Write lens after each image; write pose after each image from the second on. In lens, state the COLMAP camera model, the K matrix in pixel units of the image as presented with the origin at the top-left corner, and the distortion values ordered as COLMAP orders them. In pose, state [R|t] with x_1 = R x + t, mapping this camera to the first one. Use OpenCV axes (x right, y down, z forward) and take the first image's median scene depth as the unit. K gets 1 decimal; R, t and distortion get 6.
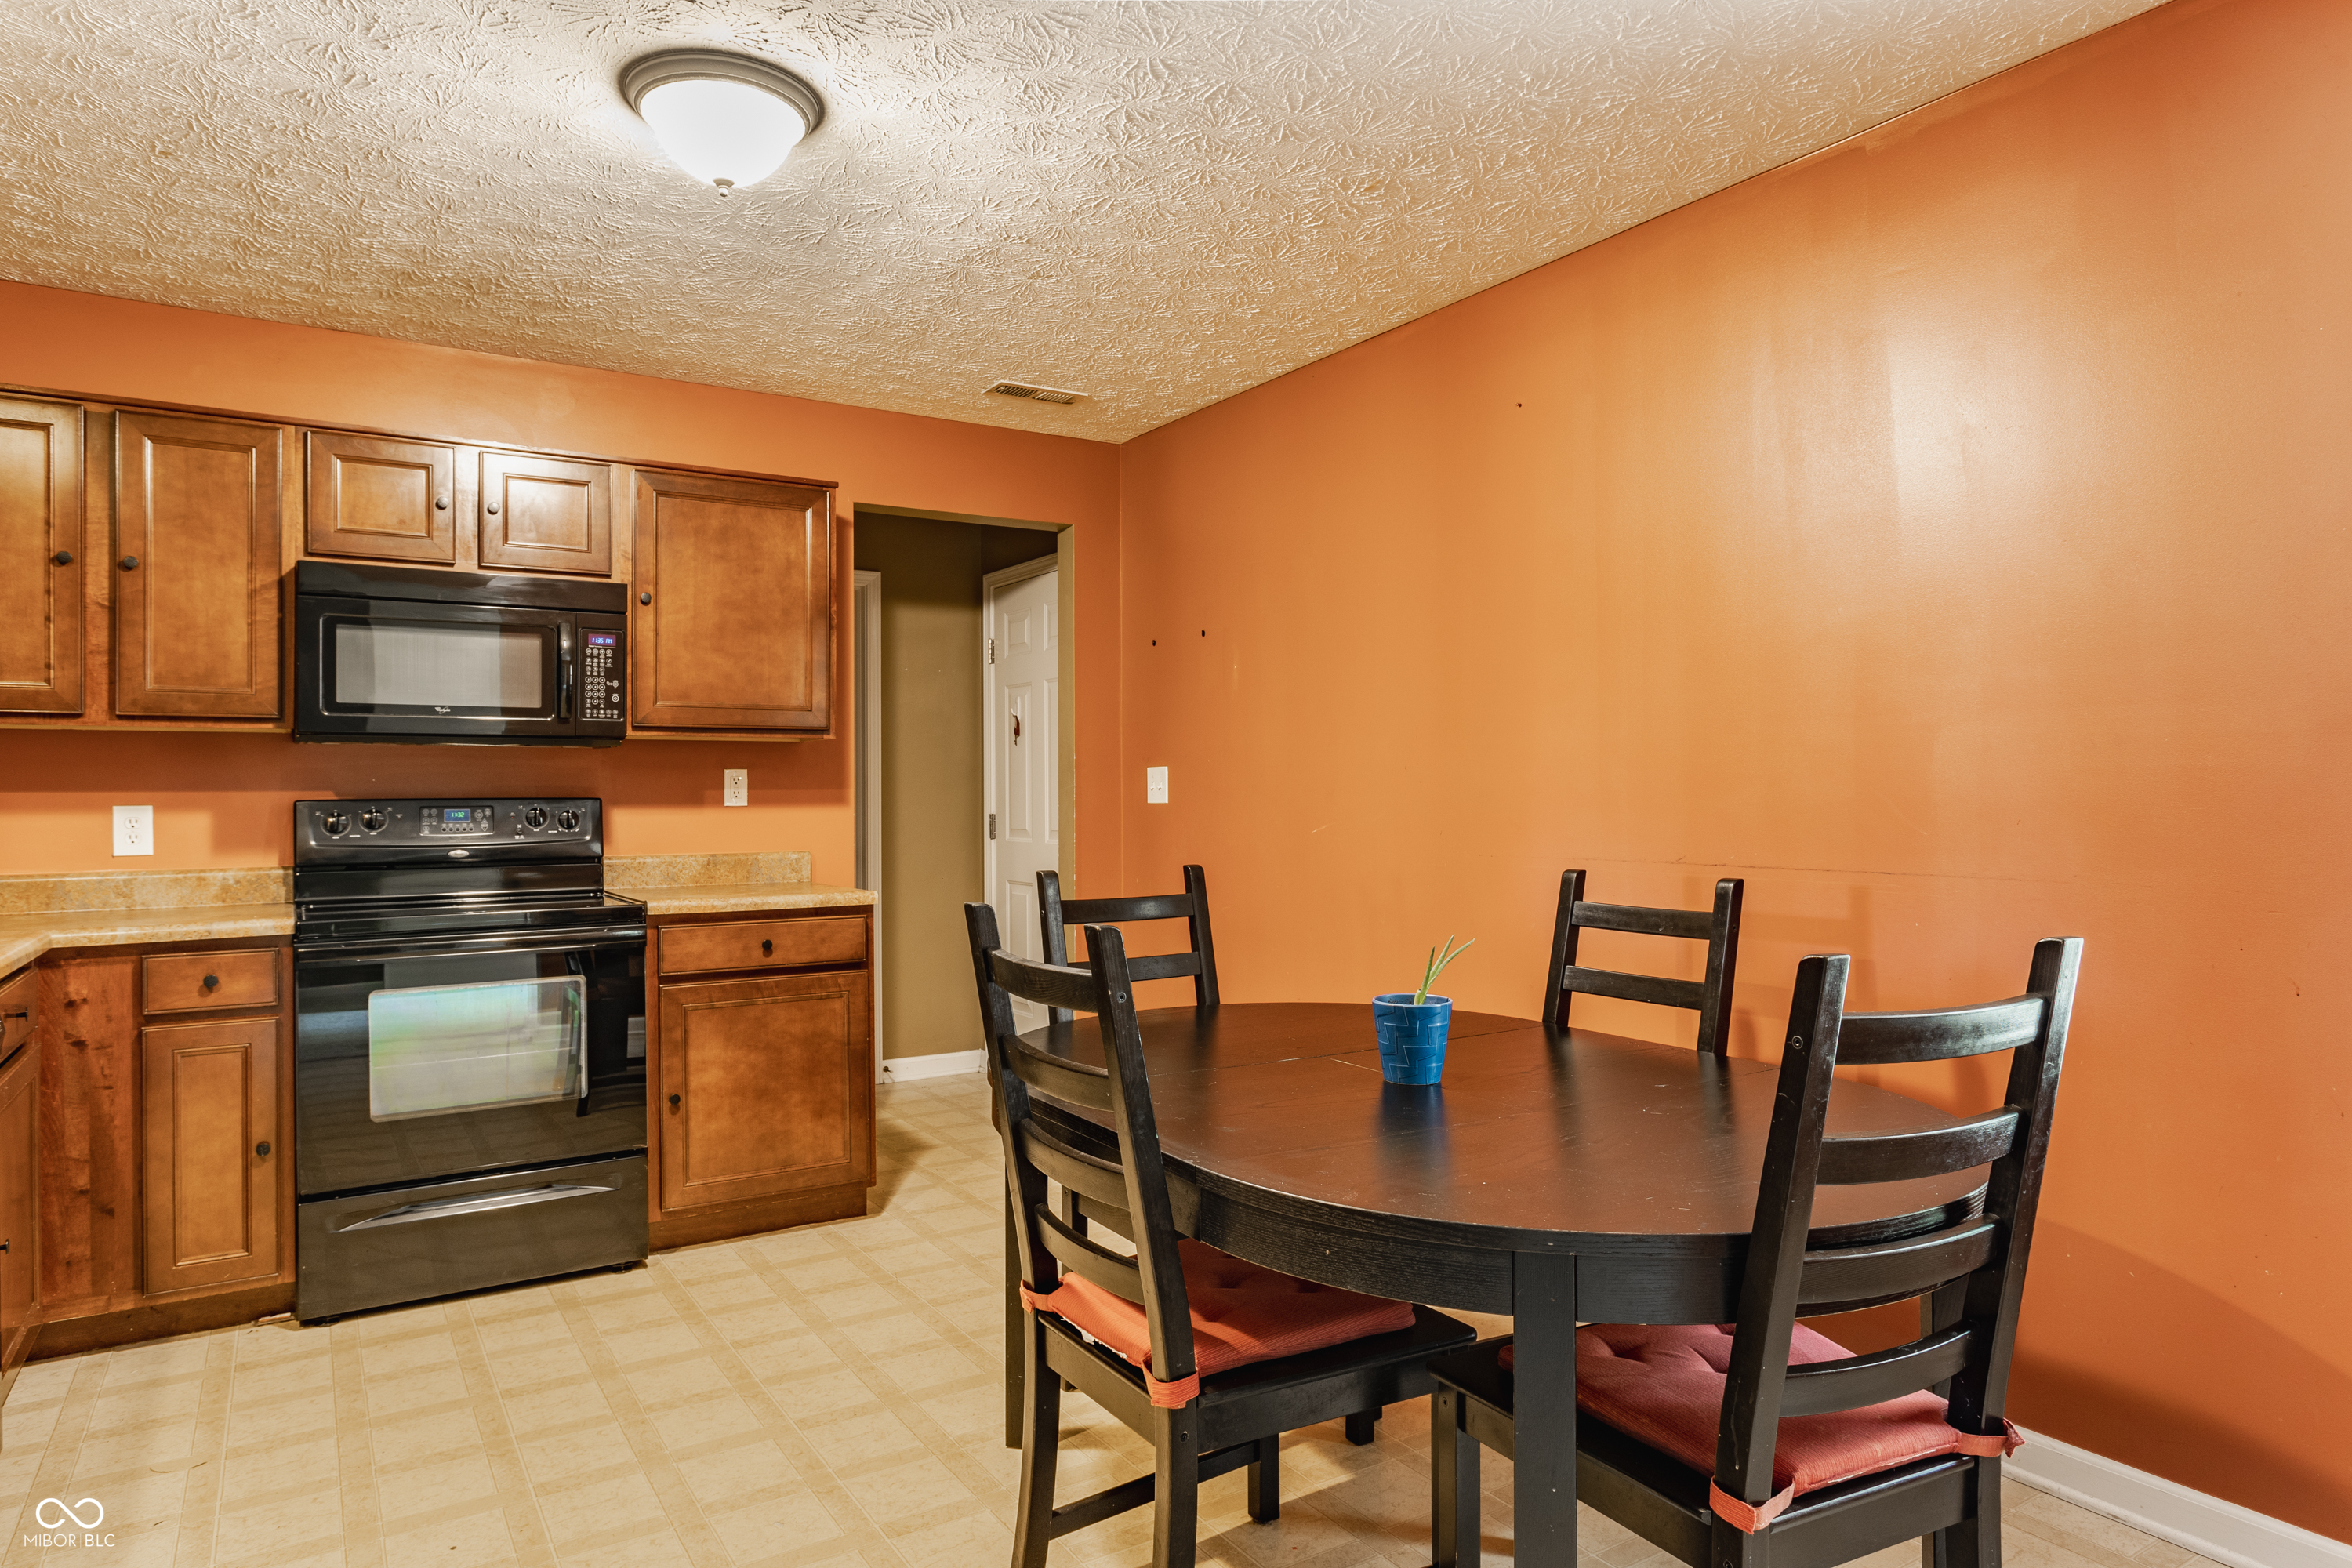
lens RADIAL K [[1423.5, 0, 1170.2], [0, 1423.5, 787.4], [0, 0, 1]] dist [0.033508, 0.001754]
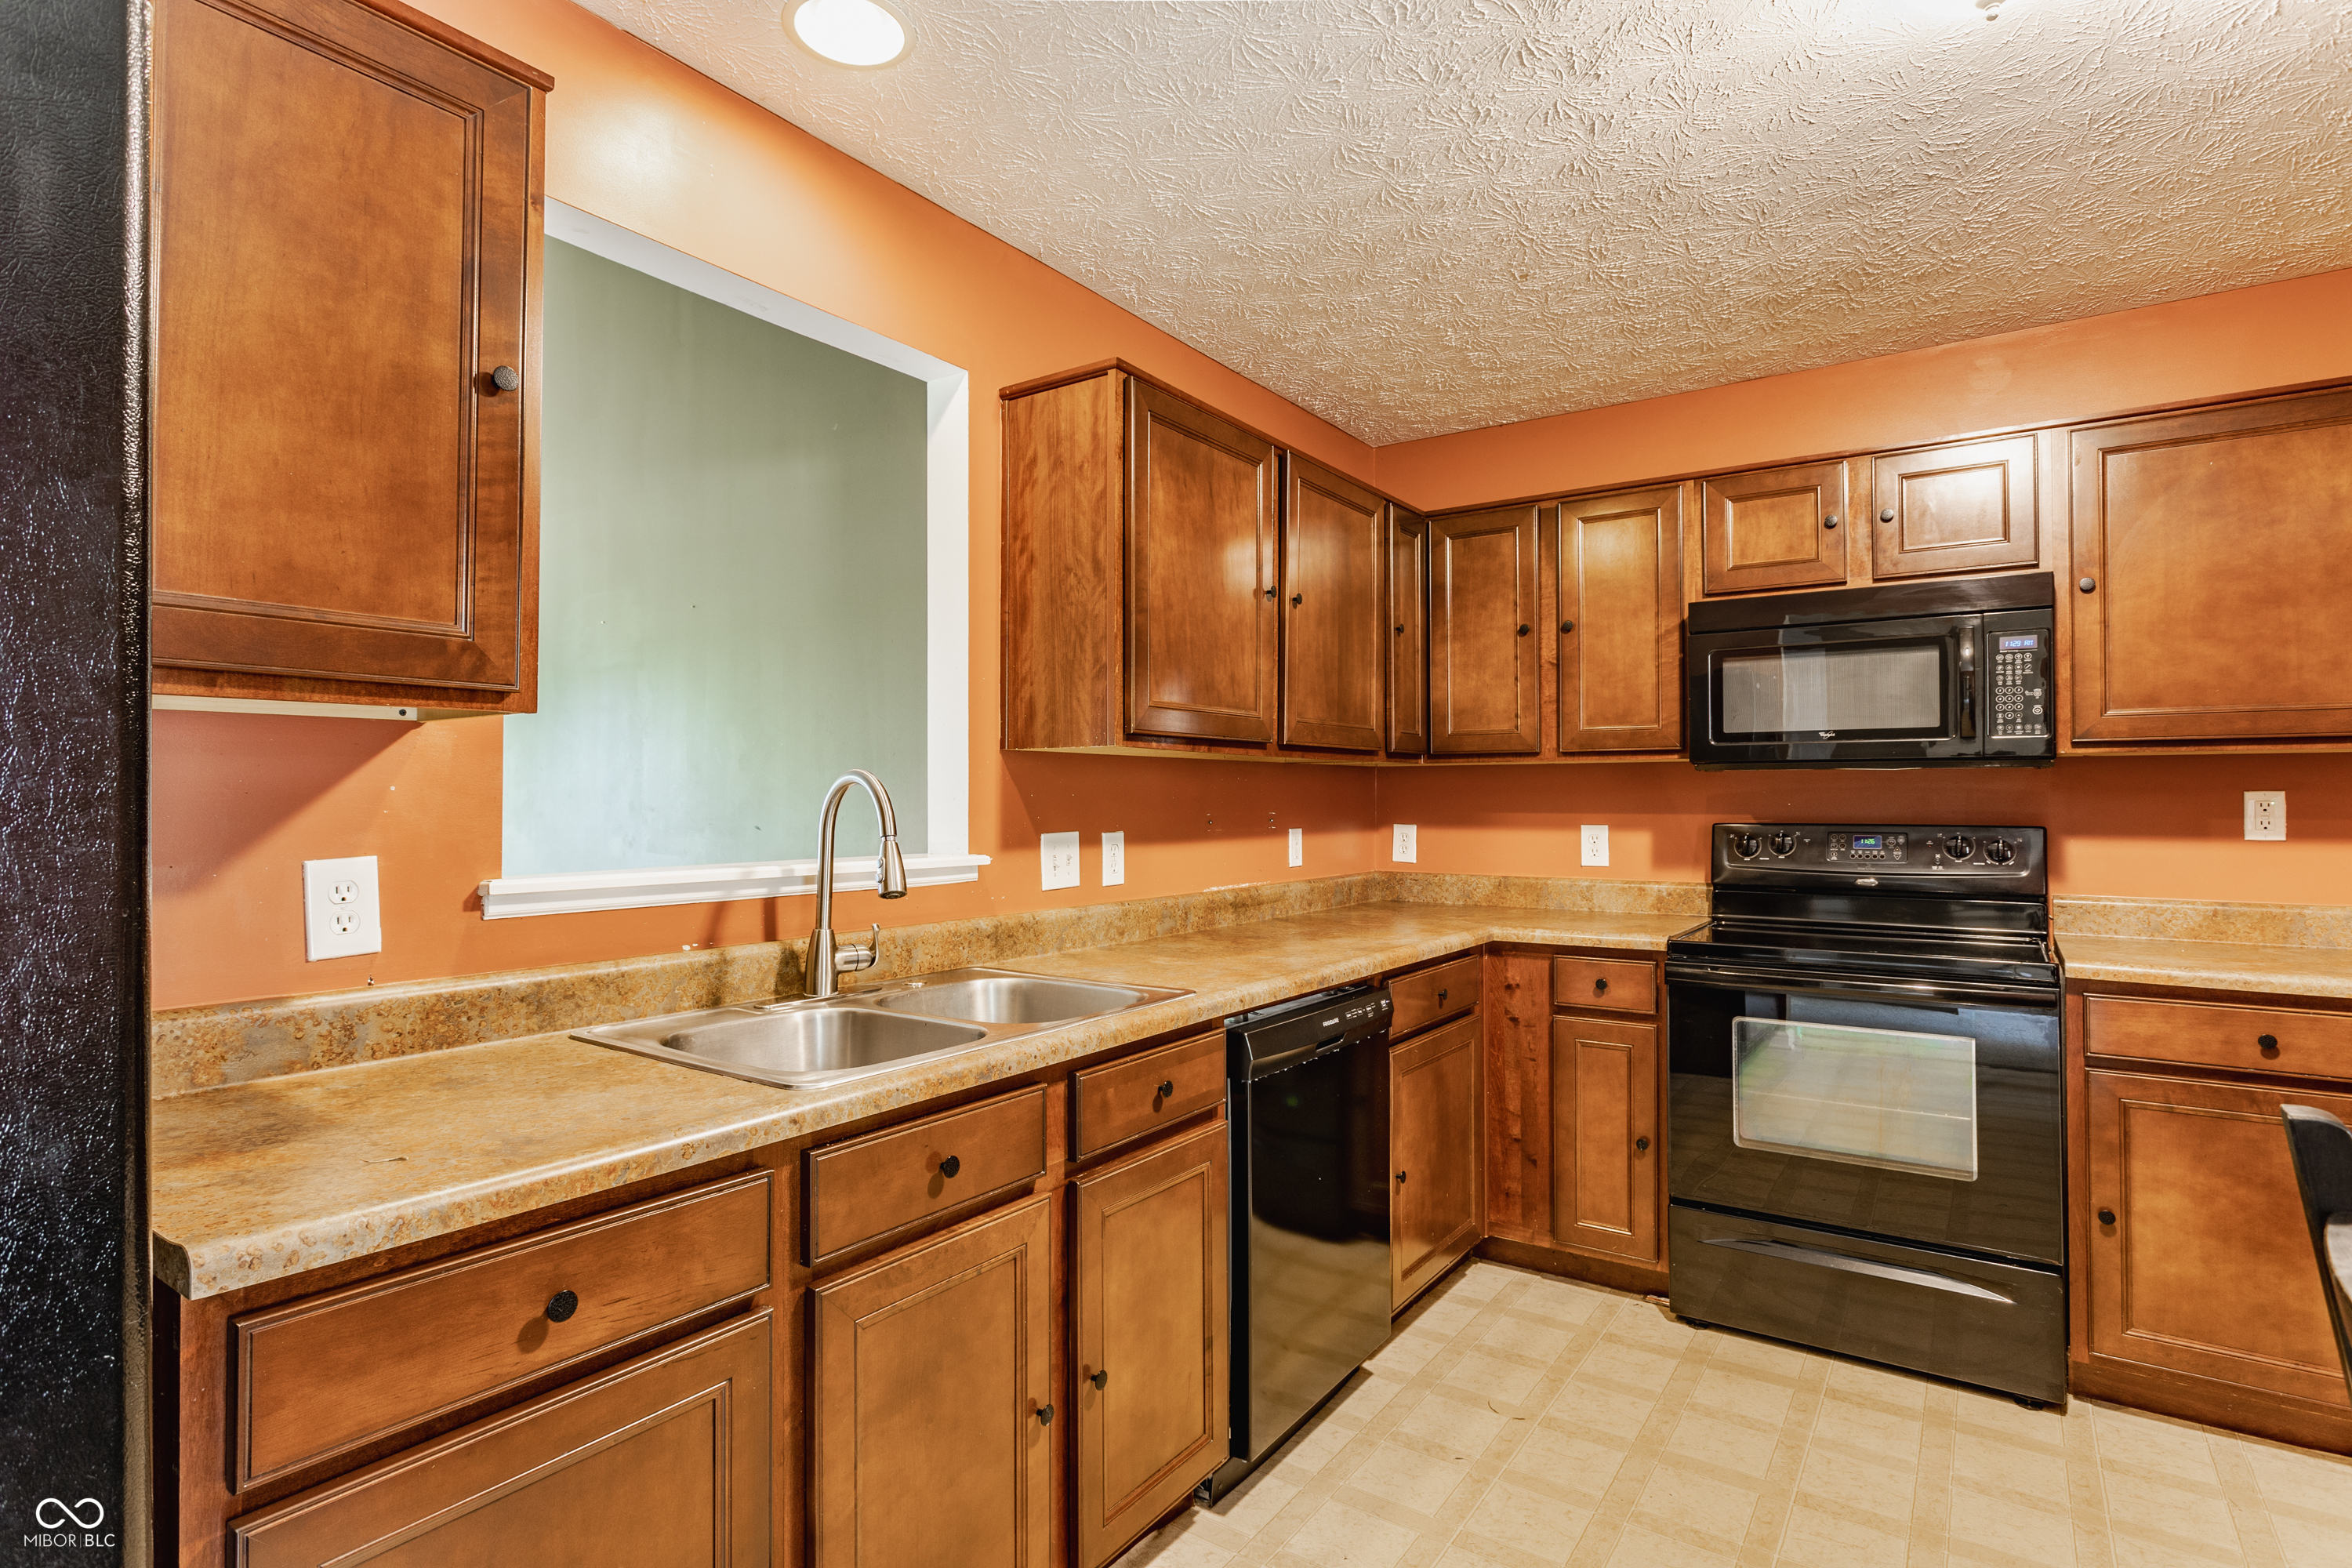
lens RADIAL K [[1177.7, 0, 1169.3], [0, 1177.7, 781.7], [0, 0, 1]] dist [-0.000798, 0.002071]
pose [[0.385327, -0.003922, -0.922772, 0.054978], [0.000971, 0.999992, -0.003845, -0.019738], [0.922780, 0.000585, 0.385327, 0.284569]]
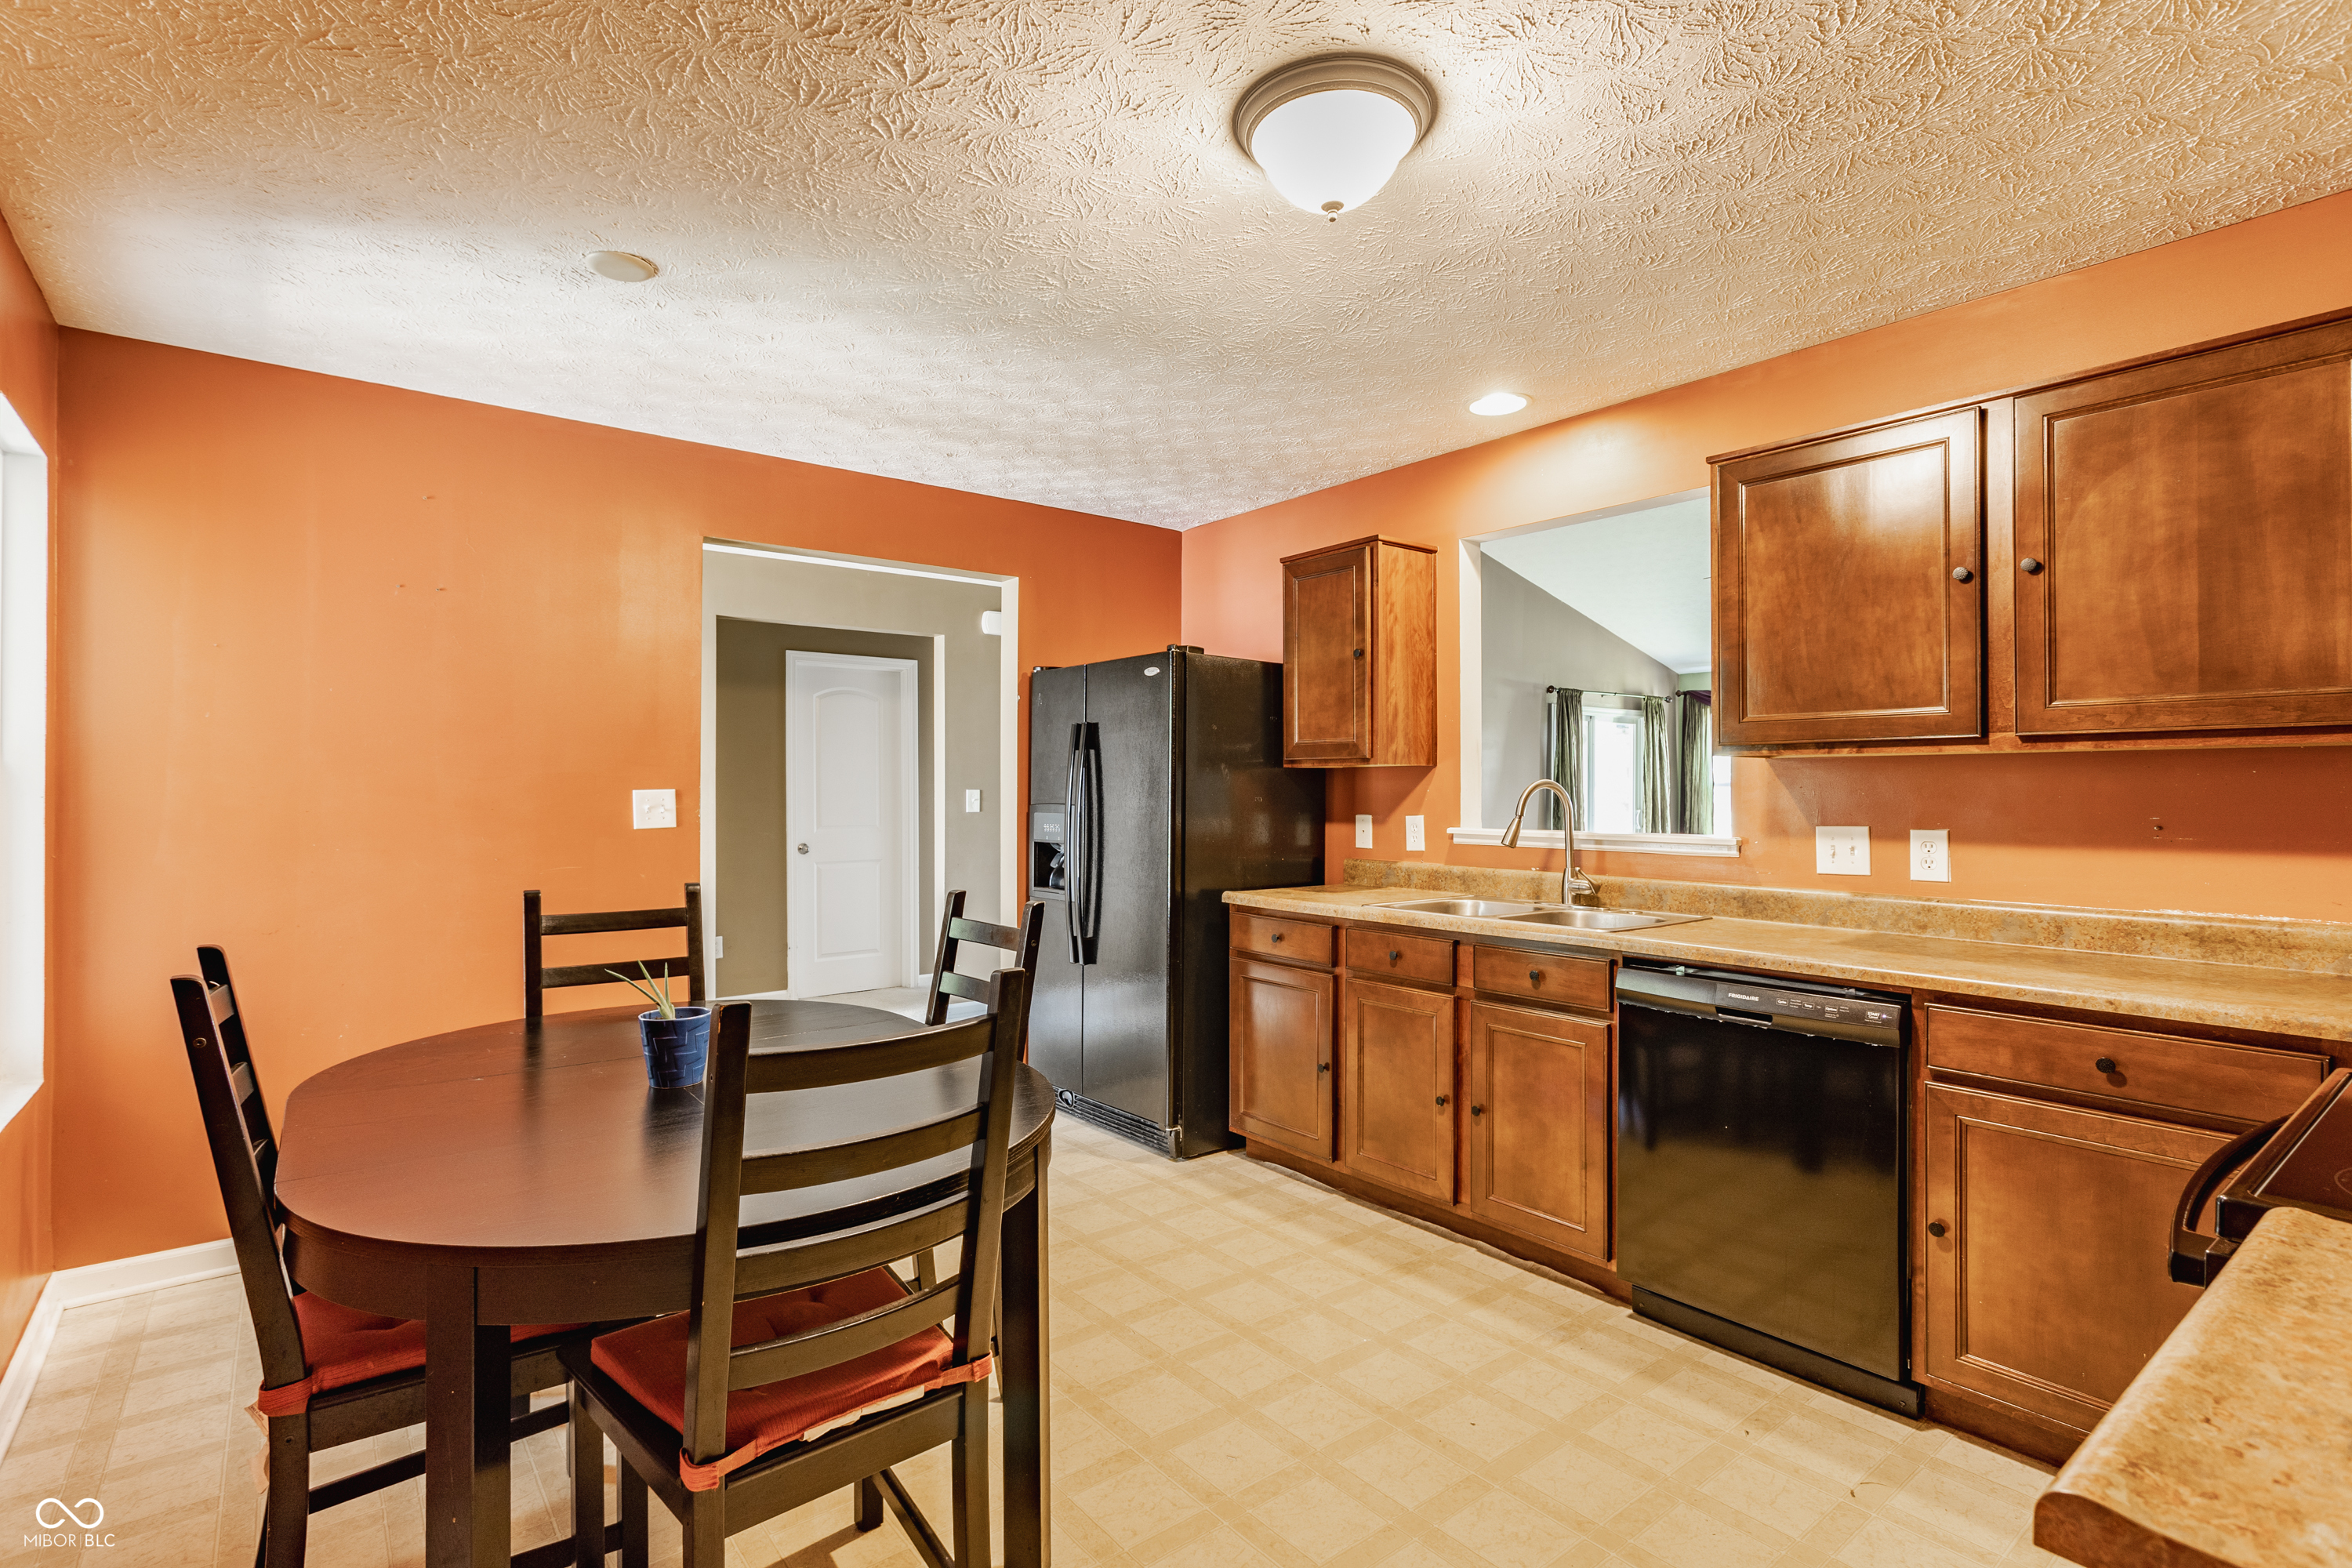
lens RADIAL K [[1122.3, 0, 1178.3], [0, 1122.3, 785.3], [0, 0, 1]] dist [0.007471, 0.001389]
pose [[-0.994198, 0.009635, -0.107136, -0.128515], [0.010325, 0.999929, -0.005882, -0.020633], [0.107072, -0.006954, -0.994227, 1.532990]]
